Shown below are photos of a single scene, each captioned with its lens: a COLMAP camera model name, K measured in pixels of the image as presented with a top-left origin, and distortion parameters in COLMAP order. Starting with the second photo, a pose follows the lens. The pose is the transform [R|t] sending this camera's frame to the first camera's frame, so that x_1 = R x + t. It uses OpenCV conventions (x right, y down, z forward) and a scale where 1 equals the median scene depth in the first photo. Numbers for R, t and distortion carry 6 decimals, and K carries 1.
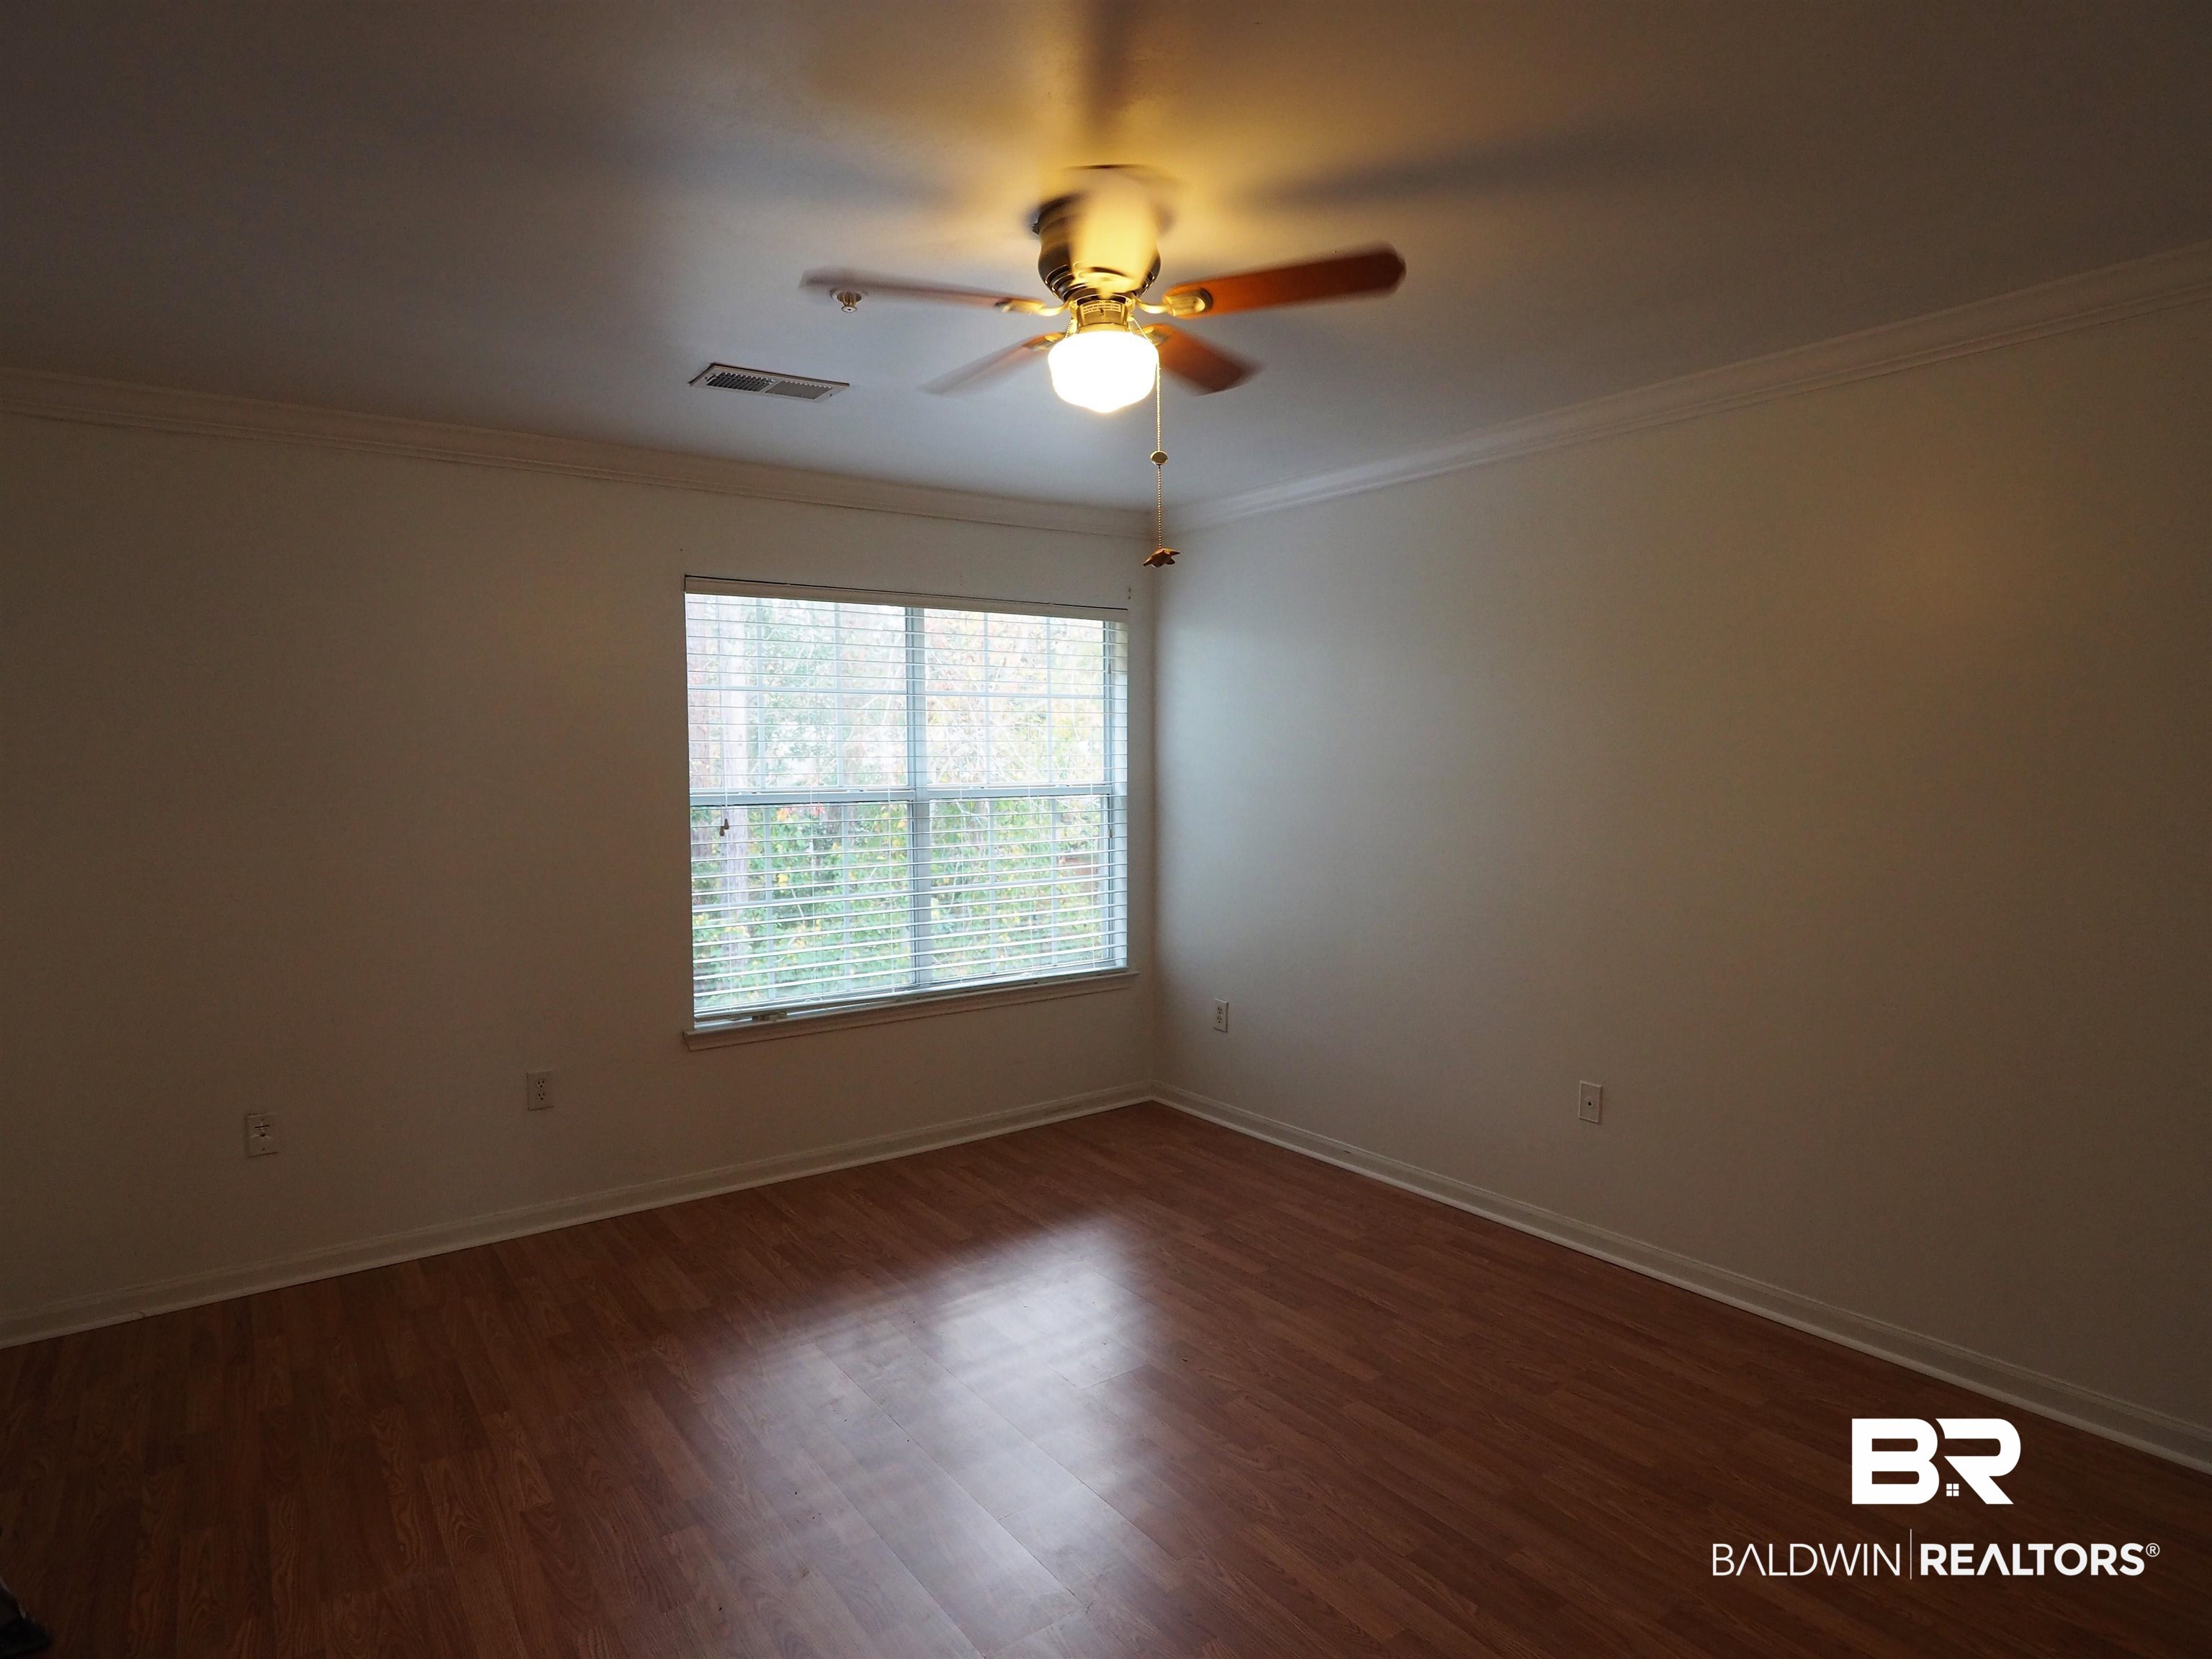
lens RADIAL K [[1204.8, 0, 1134.2], [0, 1204.8, 824.1], [0, 0, 1]] dist [-0.012120, -0.001769]
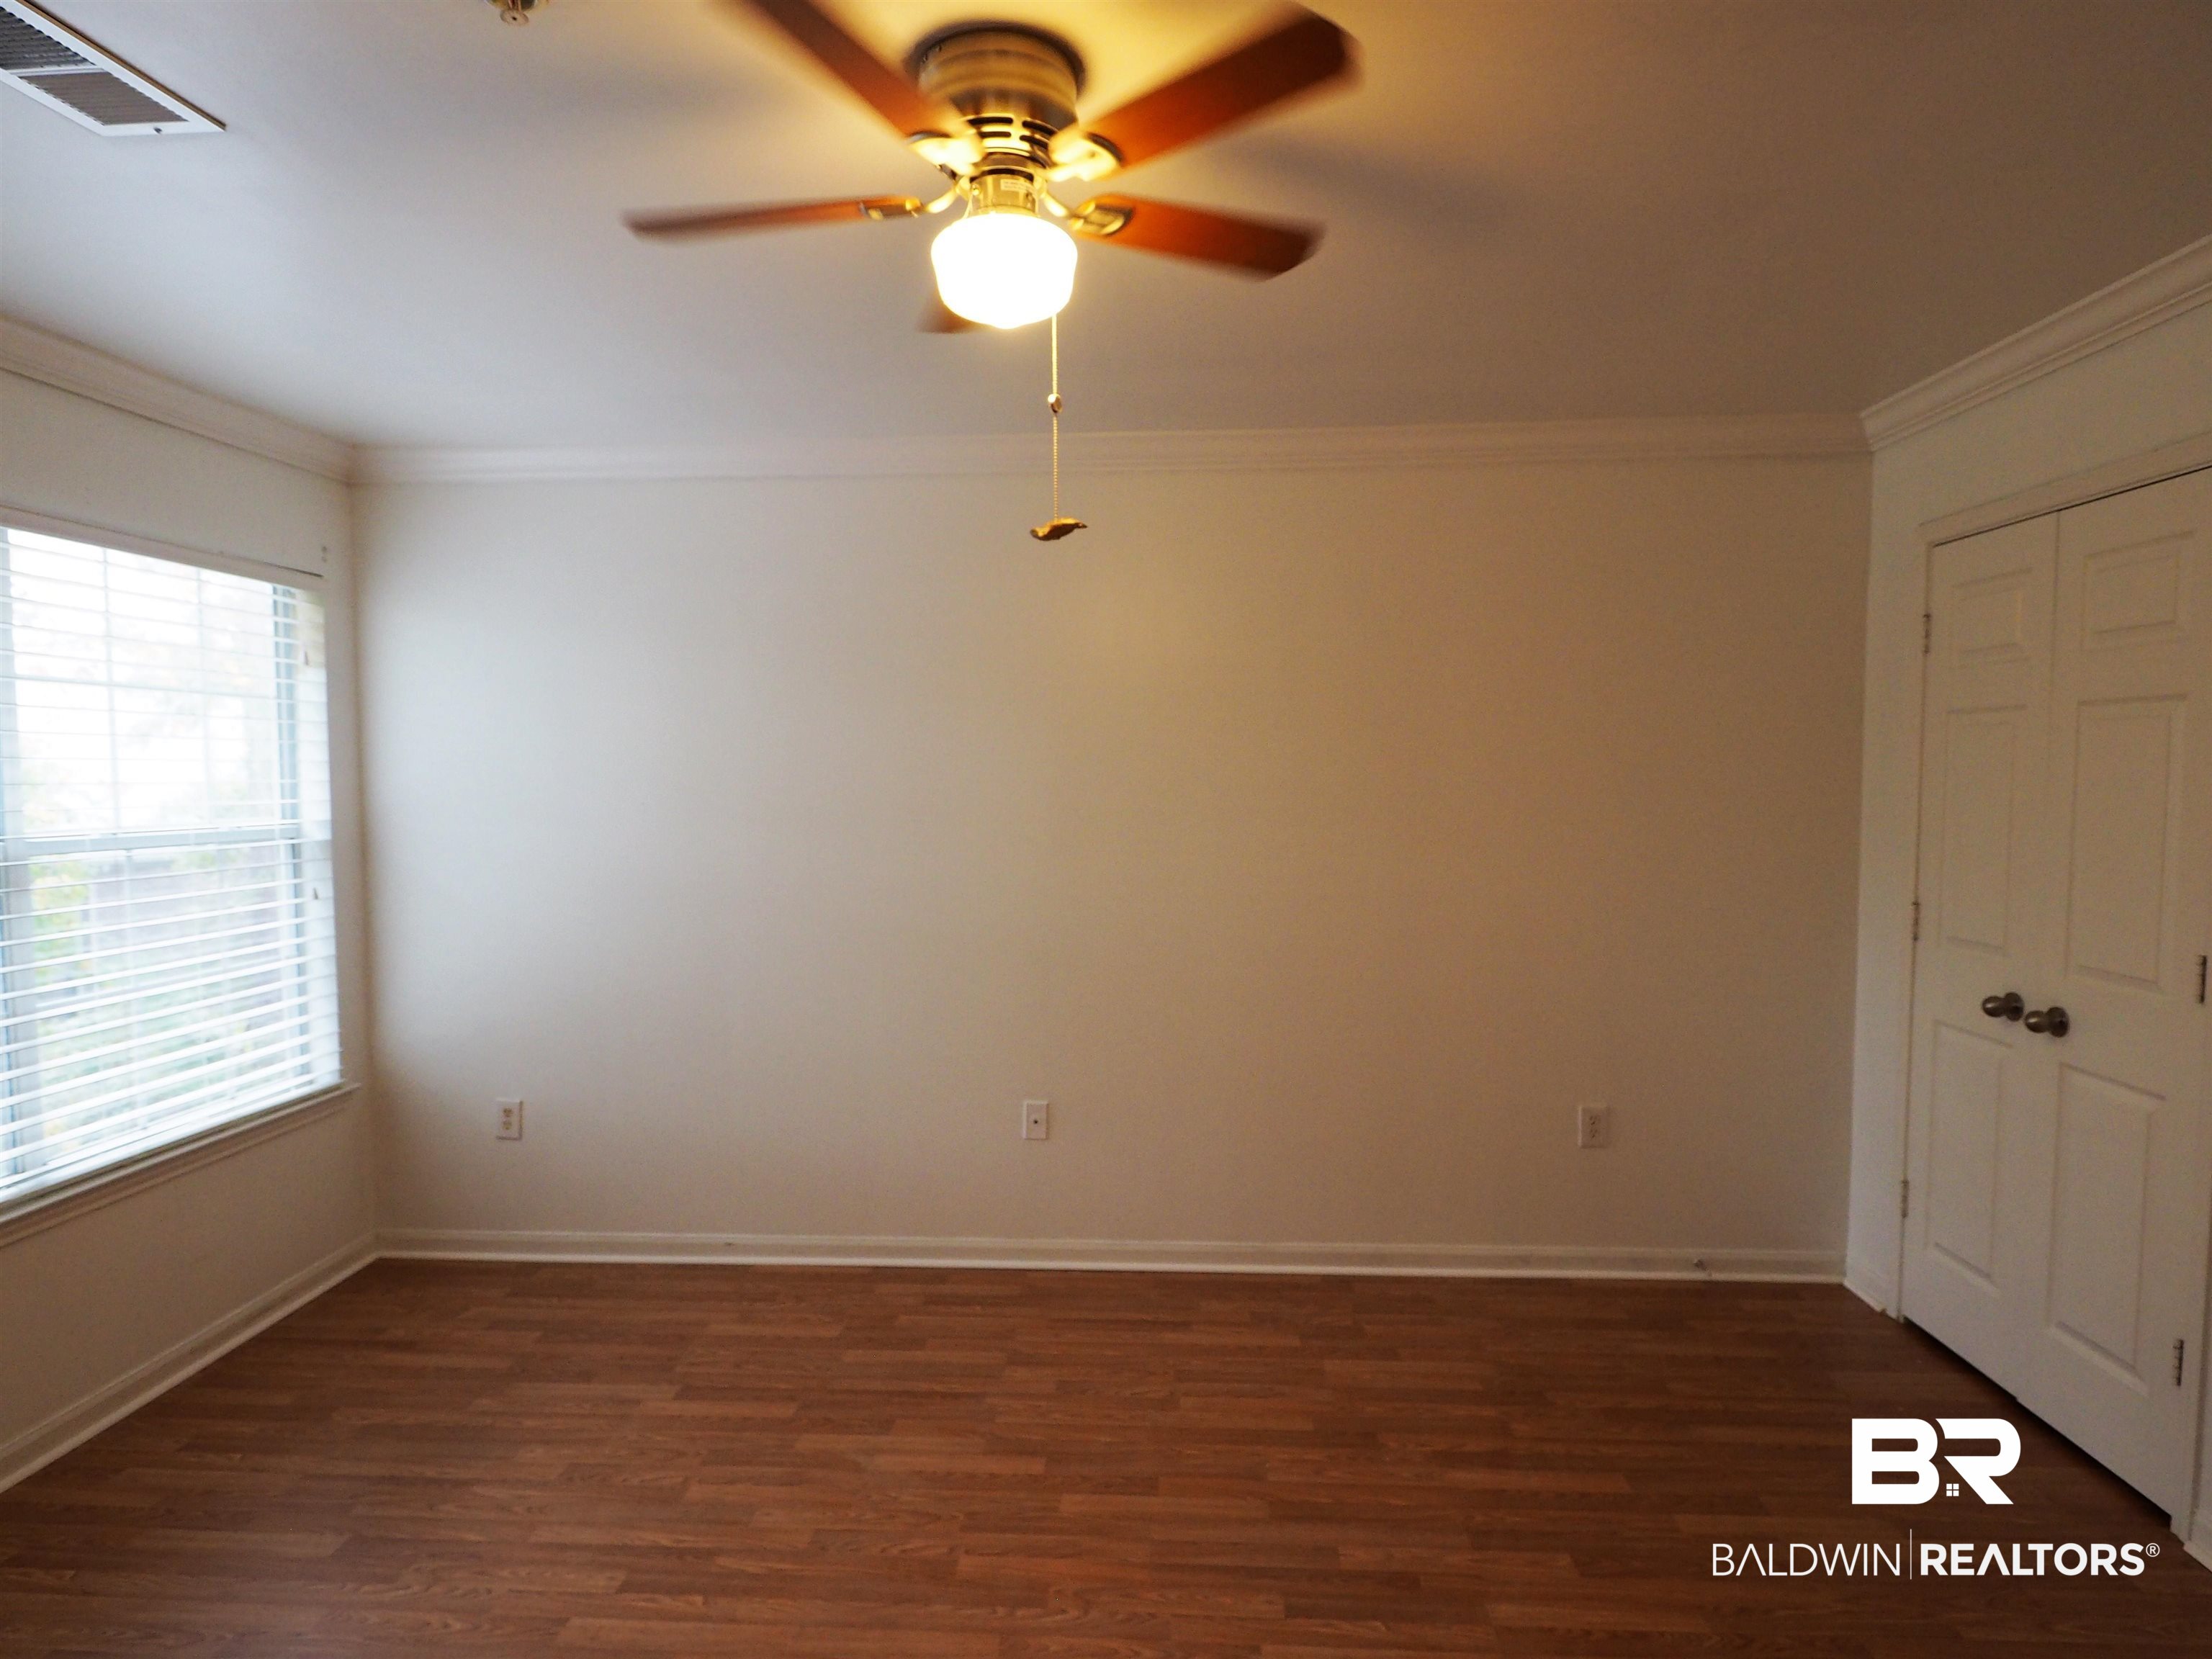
lens RADIAL K [[1194.0, 0, 1093.5], [0, 1194.0, 838.7], [0, 0, 1]] dist [-0.006467, -0.004186]
pose [[0.654323, -0.038135, 0.755253, -0.285502], [0.046442, 0.998869, 0.010200, -0.012513], [-0.754788, 0.028401, 0.655354, 0.240773]]
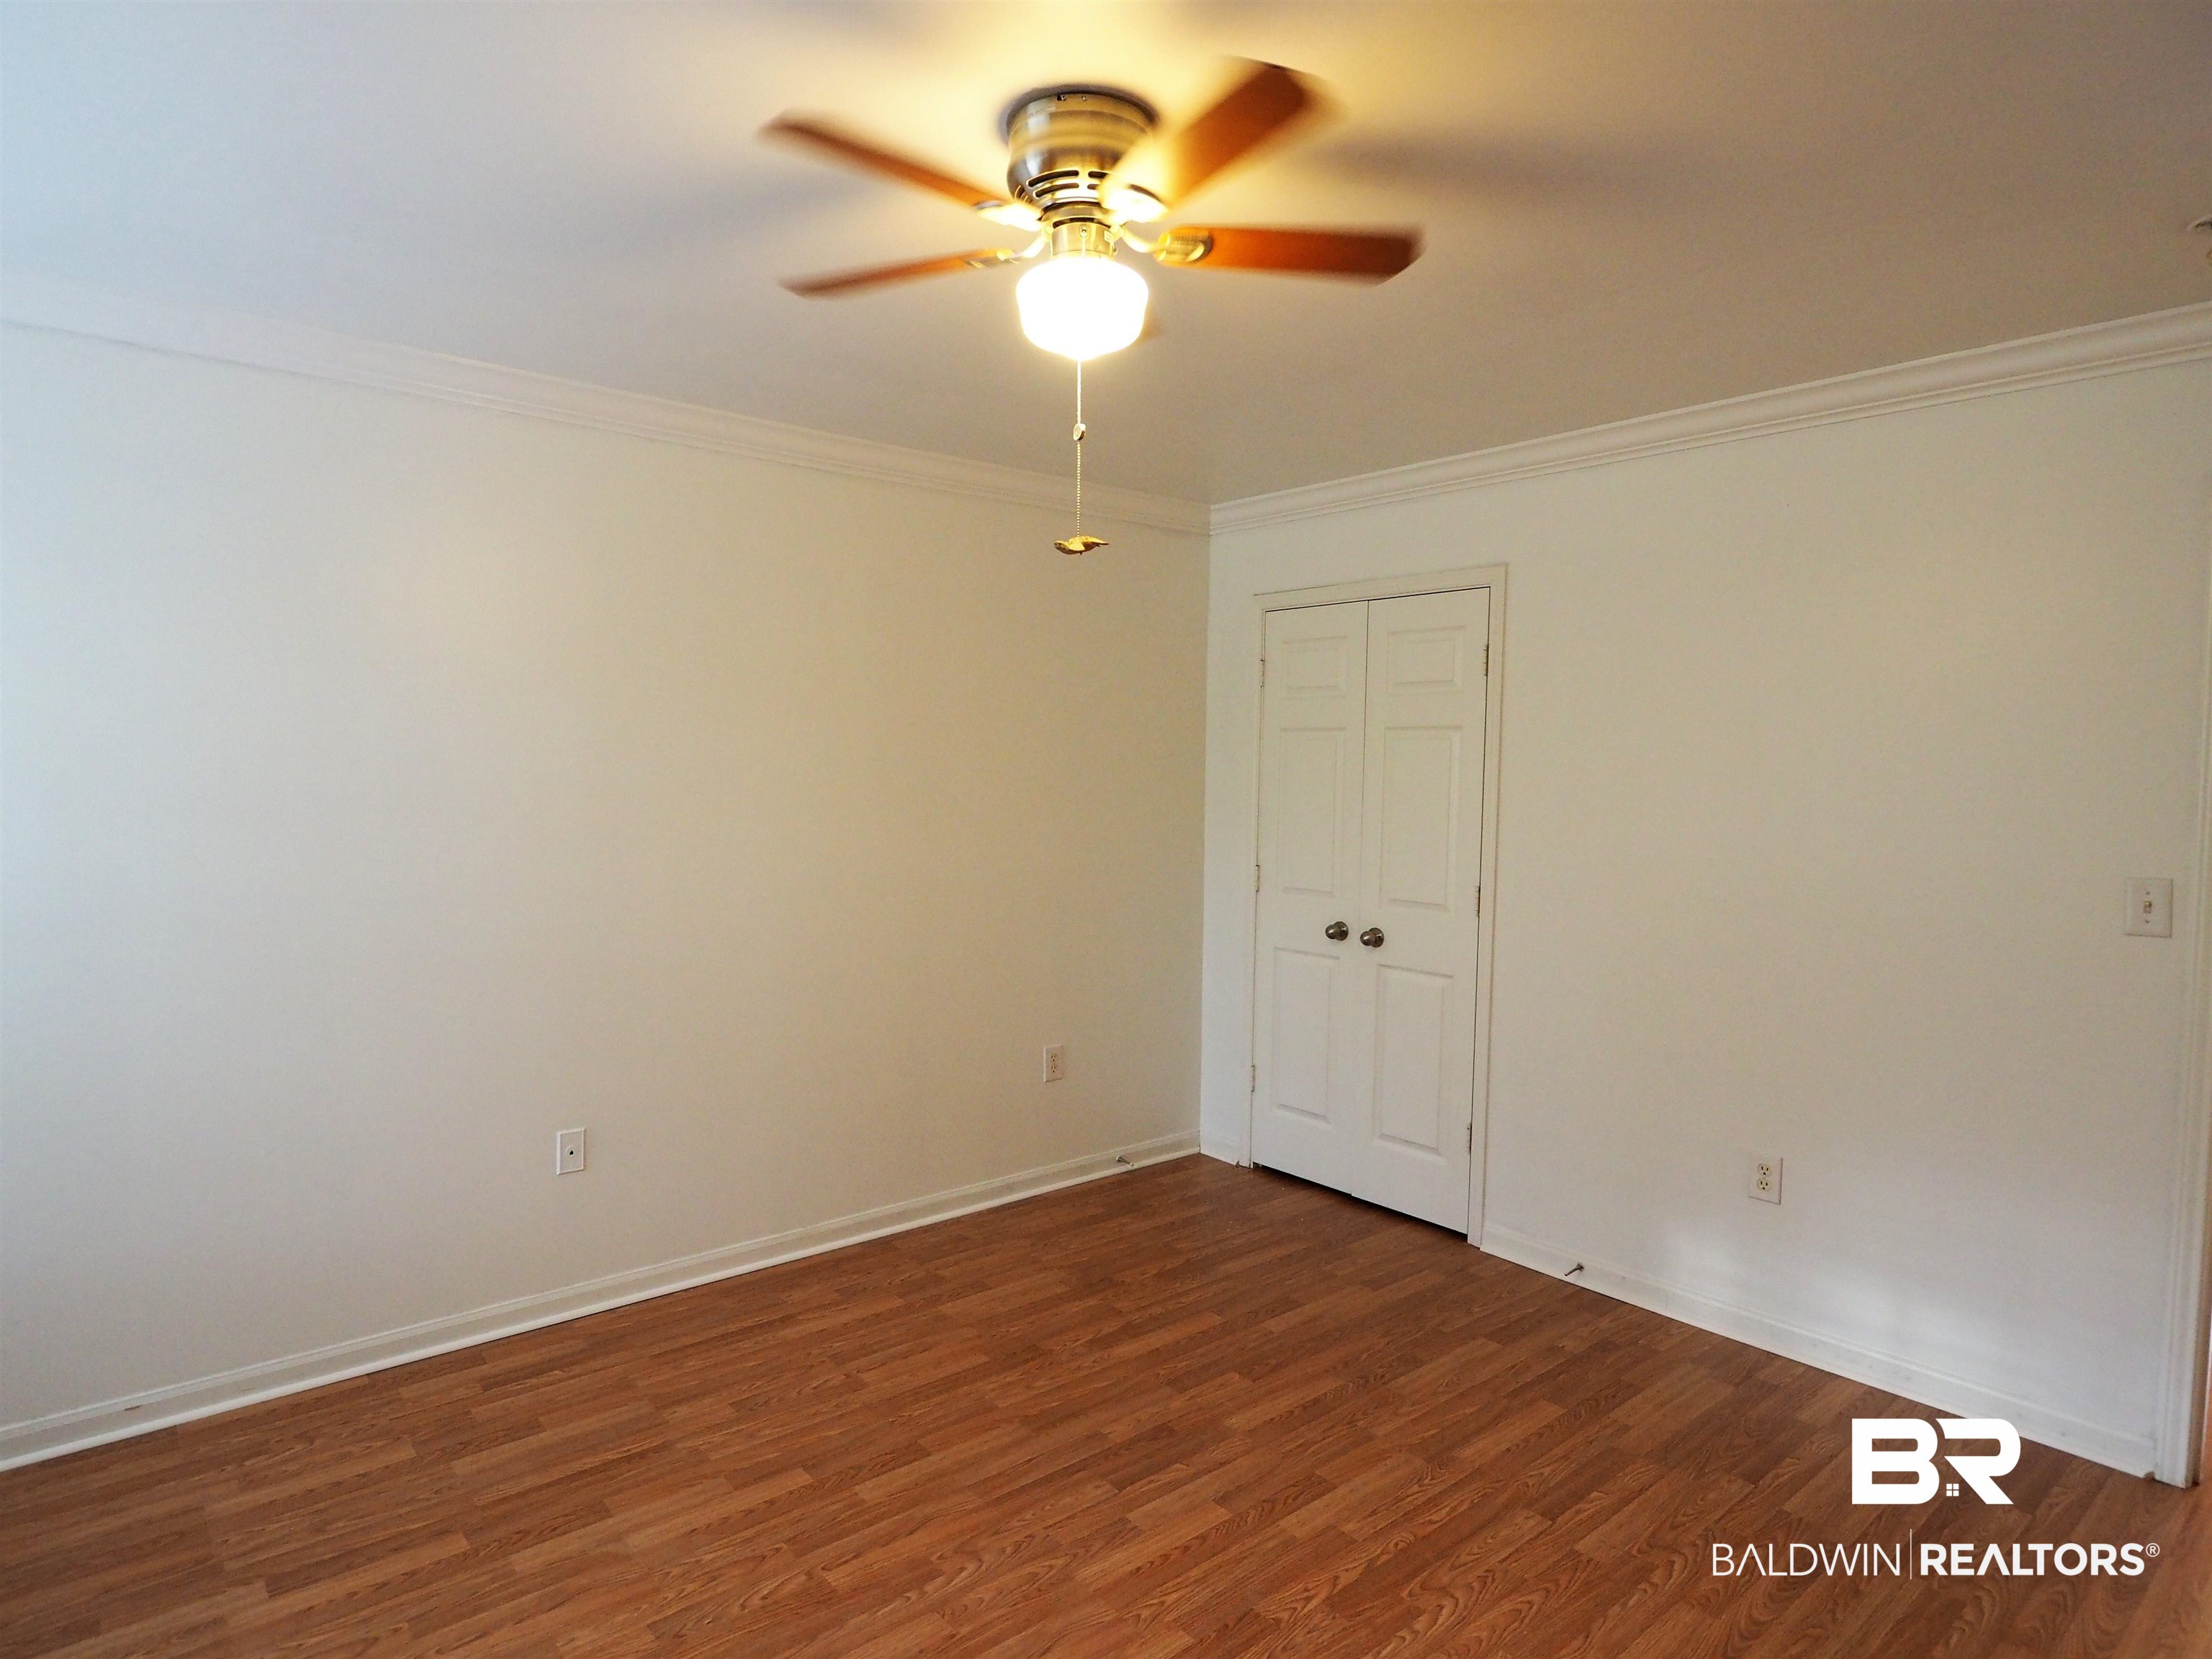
lens RADIAL K [[1199.2, 0, 1074.1], [0, 1199.2, 827.3], [0, 0, 1]] dist [-0.011863, -0.001097]
pose [[-0.020329, -0.043183, 0.998860, -0.432065], [0.049199, 0.997813, 0.044139, -0.028314], [-0.998582, 0.050041, -0.018160, 0.519424]]
